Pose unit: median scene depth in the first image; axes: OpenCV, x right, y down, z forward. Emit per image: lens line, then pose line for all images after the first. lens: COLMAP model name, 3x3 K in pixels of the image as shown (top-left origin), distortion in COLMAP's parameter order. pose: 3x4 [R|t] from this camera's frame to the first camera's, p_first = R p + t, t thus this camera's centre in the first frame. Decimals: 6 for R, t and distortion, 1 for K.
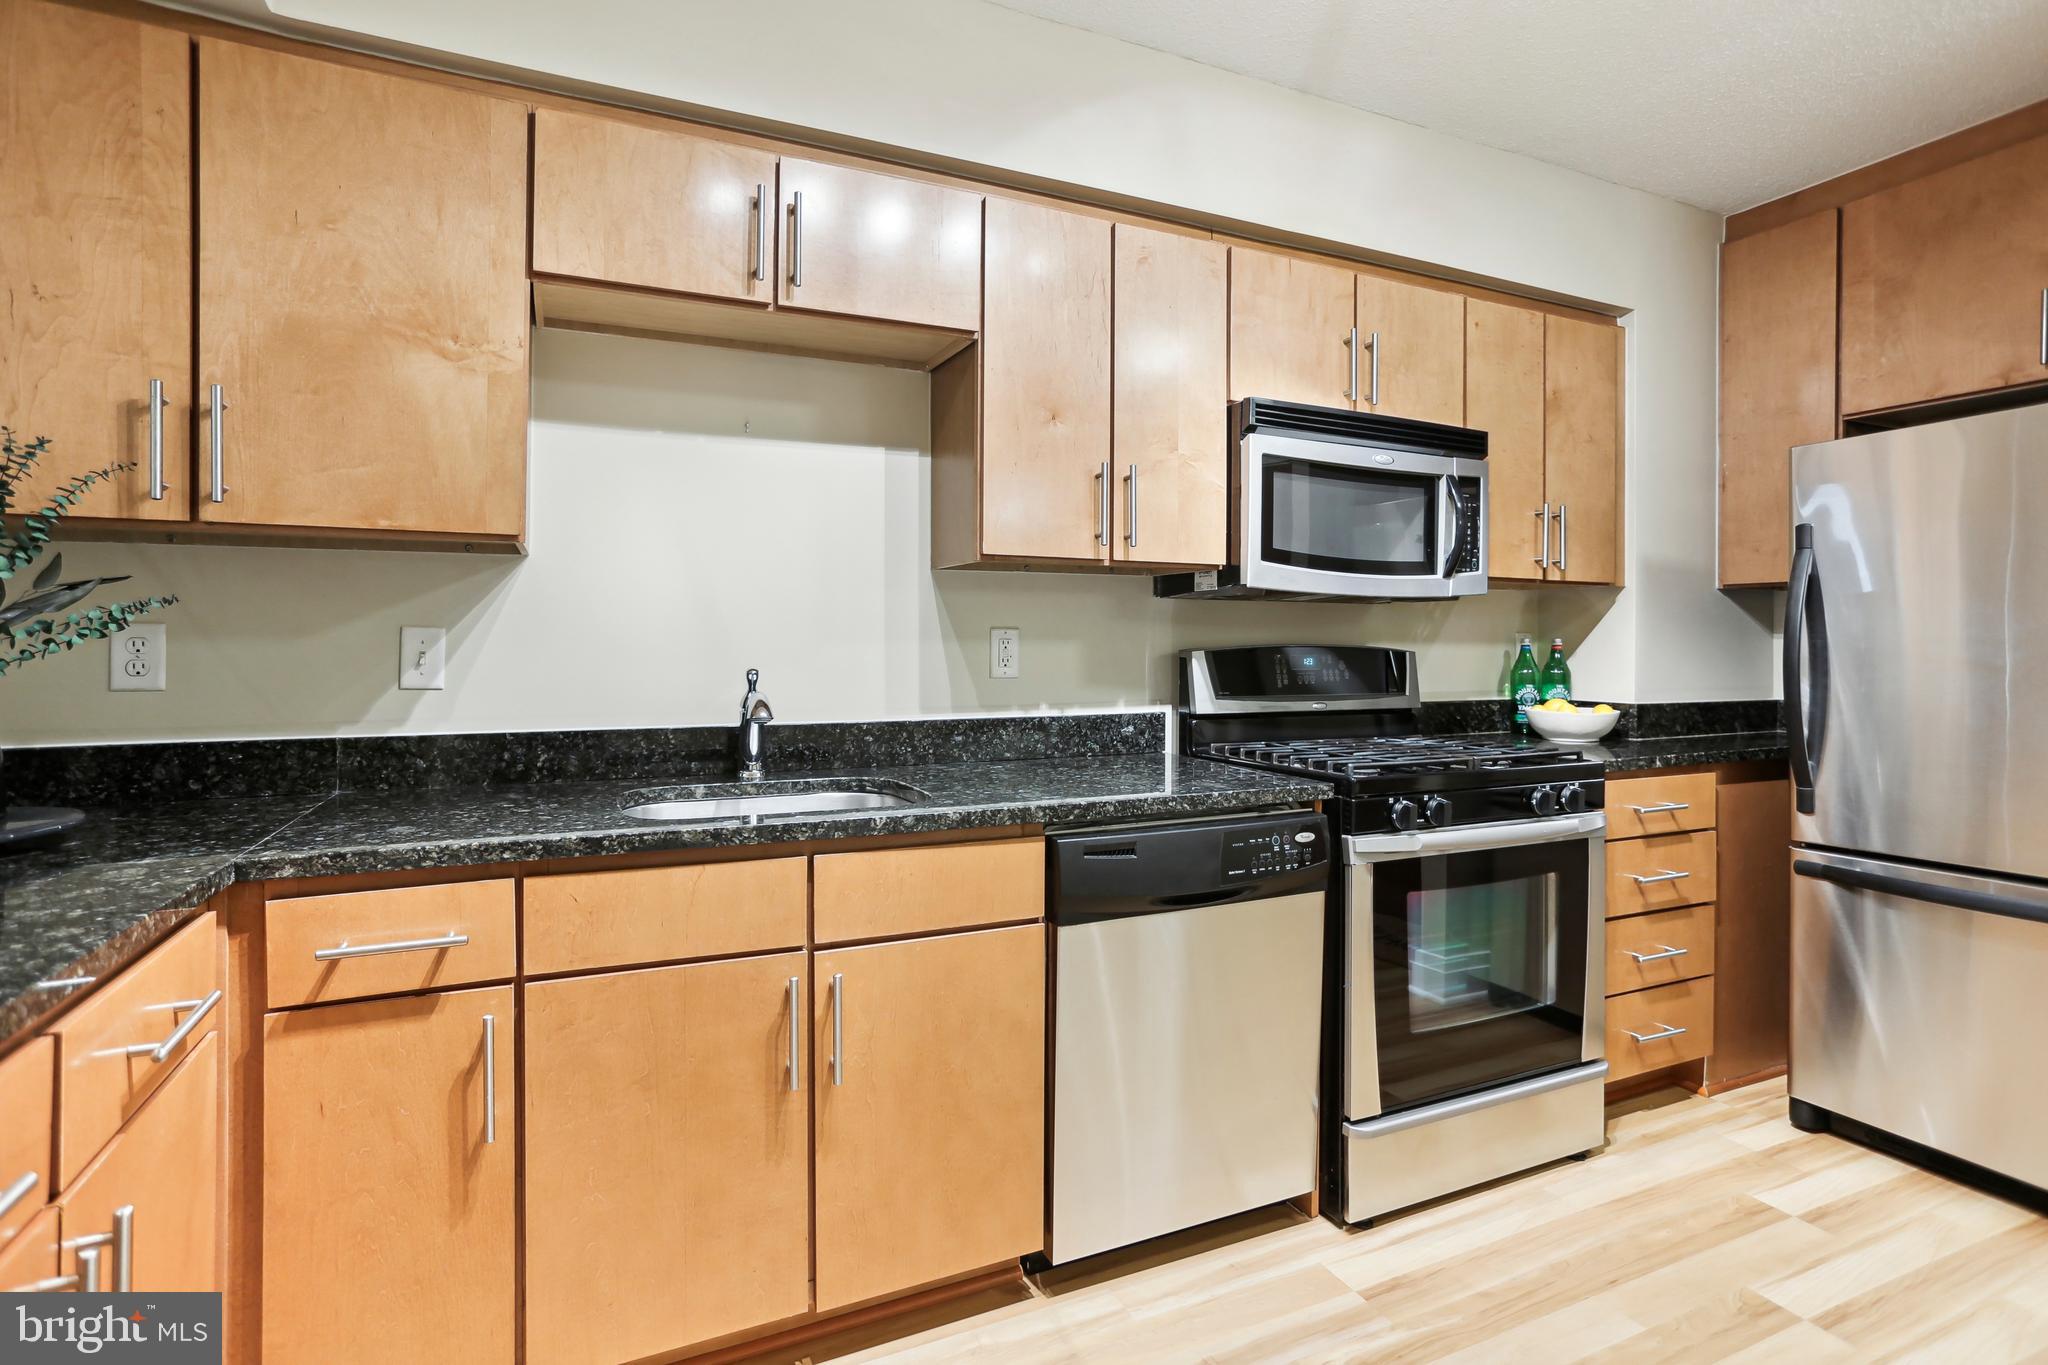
lens RADIAL K [[1003.7, 0, 1013.1], [0, 1003.7, 642.9], [0, 0, 1]] dist [-0.051776, 0.033431]
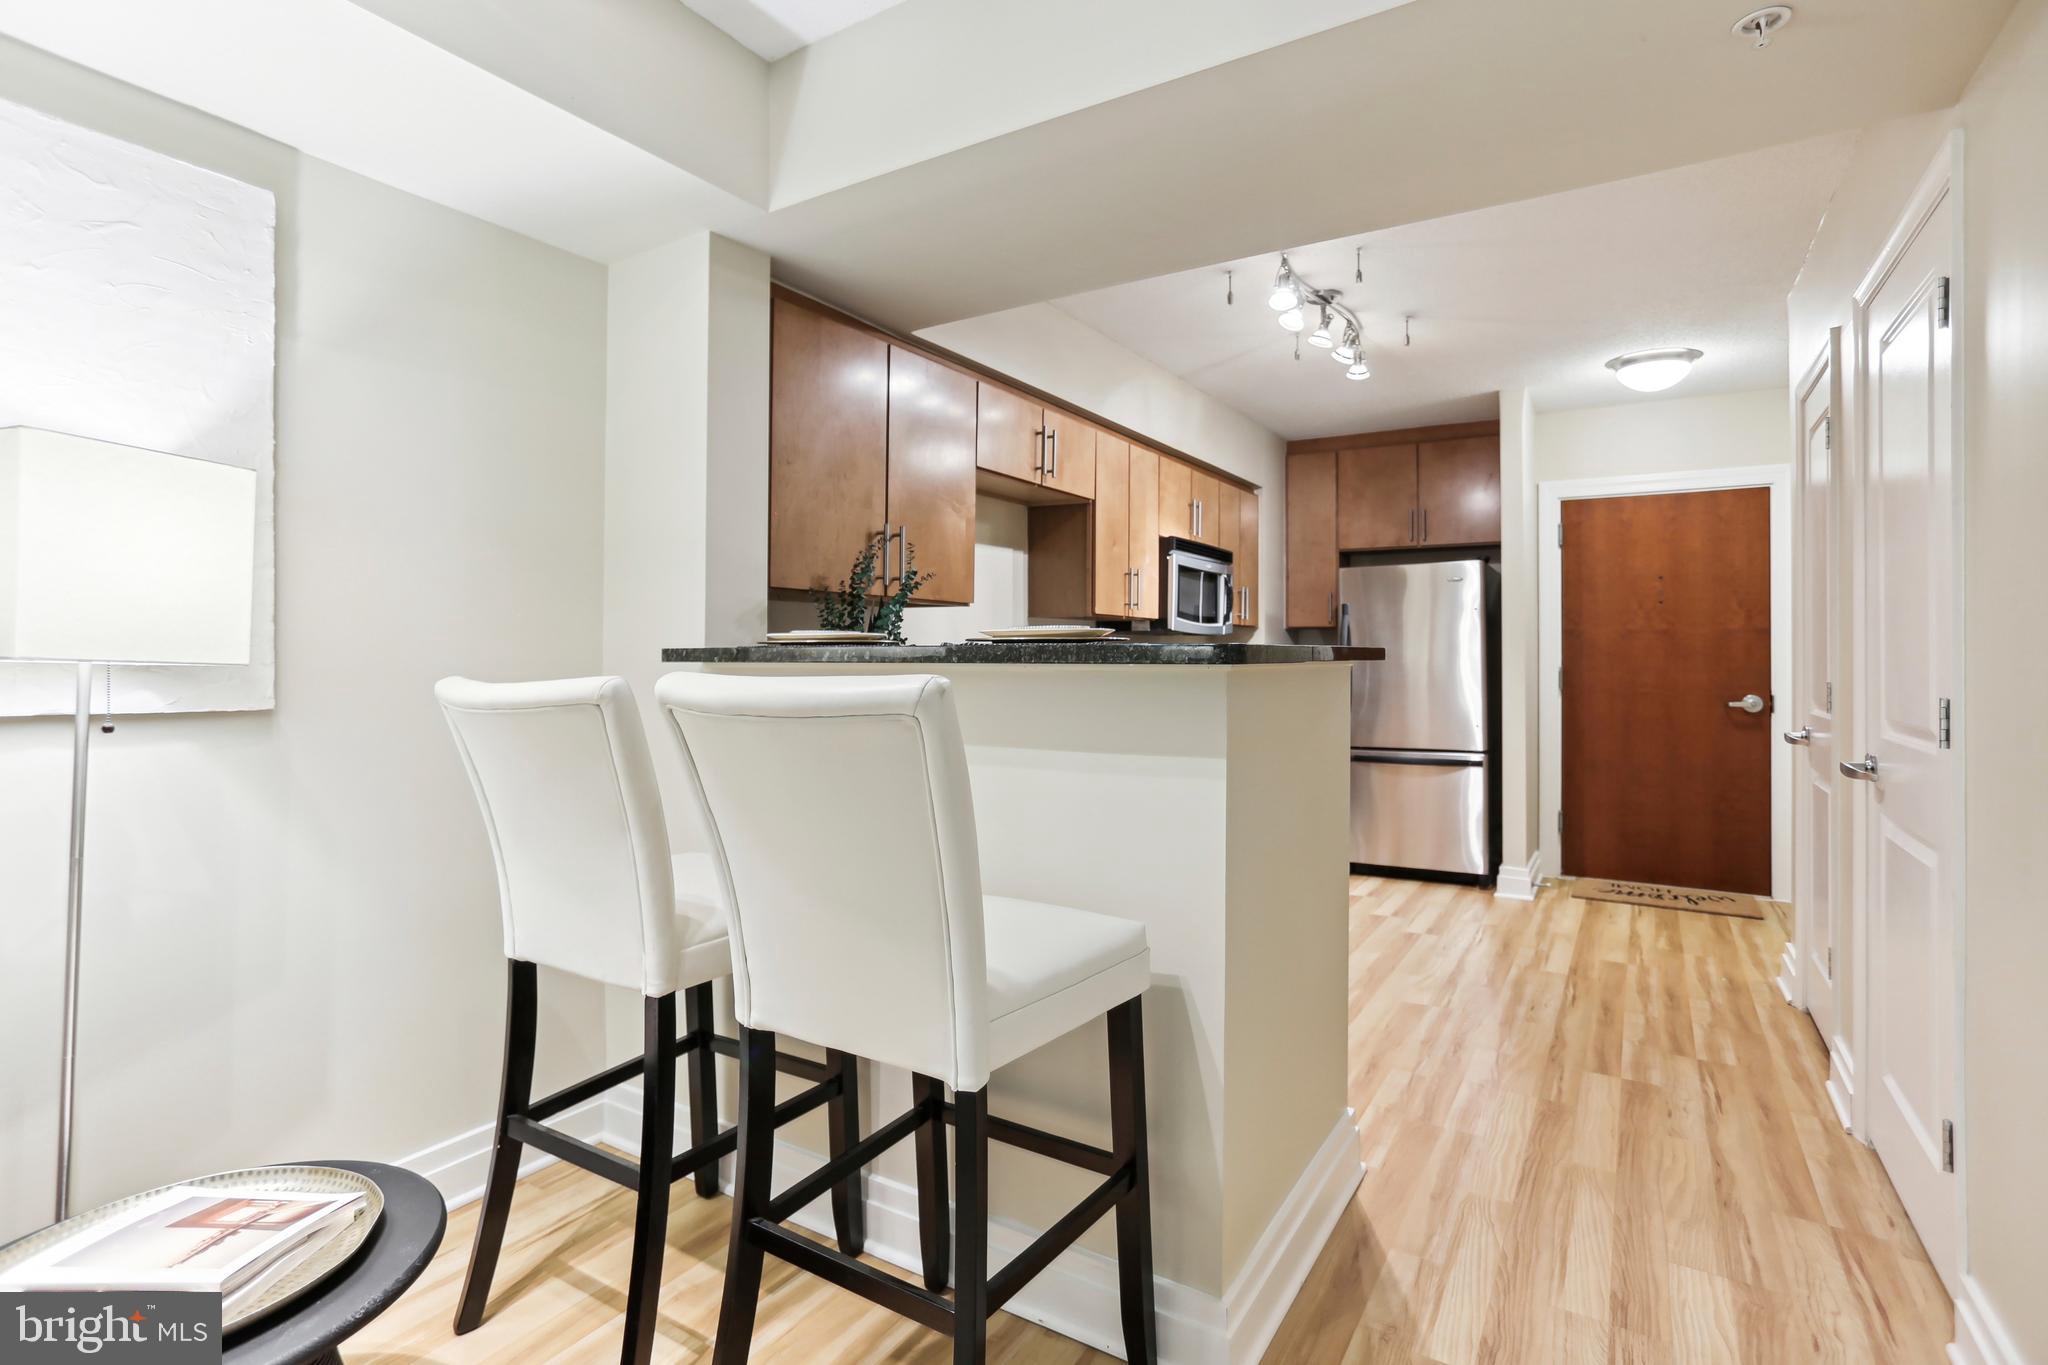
lens RADIAL K [[1004.1, 0, 1017.2], [0, 1004.1, 638.6], [0, 0, 1]] dist [-0.051726, 0.032325]
pose [[0.834647, 0.006742, 0.550744, -1.122230], [-0.000493, 0.999934, -0.011494, -0.015012], [-0.550785, 0.009322, 0.834595, -0.507458]]
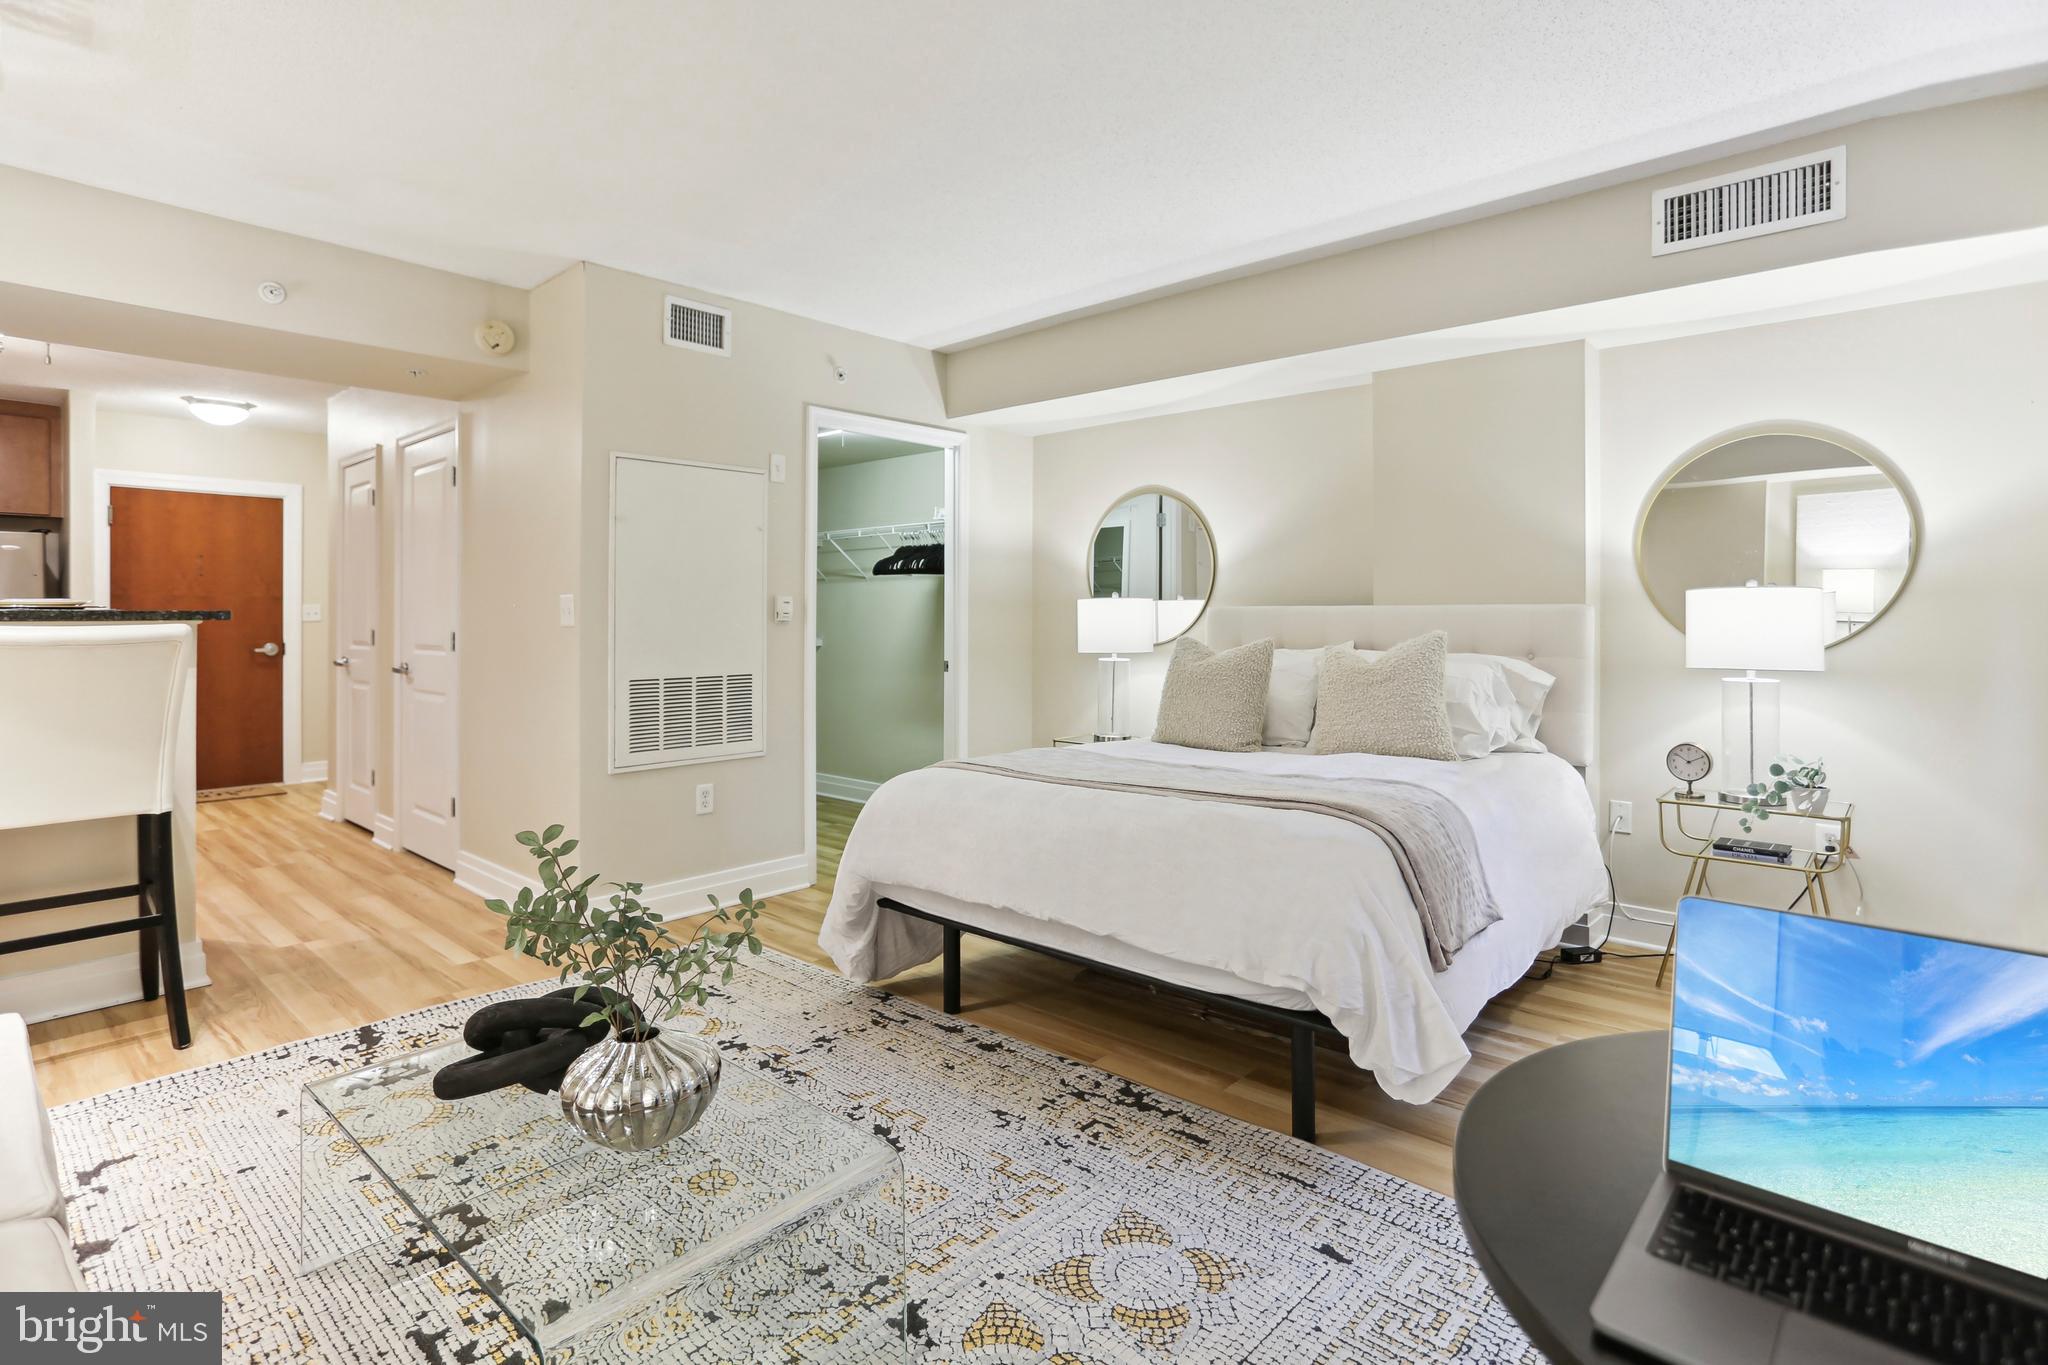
lens RADIAL K [[1007.4, 0, 1022.9], [0, 1007.4, 673.8], [0, 0, 1]] dist [-0.055940, 0.030514]
pose [[-0.408461, -0.054423, 0.911152, -2.392409], [-0.005230, 0.998344, 0.057286, -0.010274], [-0.912761, 0.018633, -0.408069, -0.481884]]
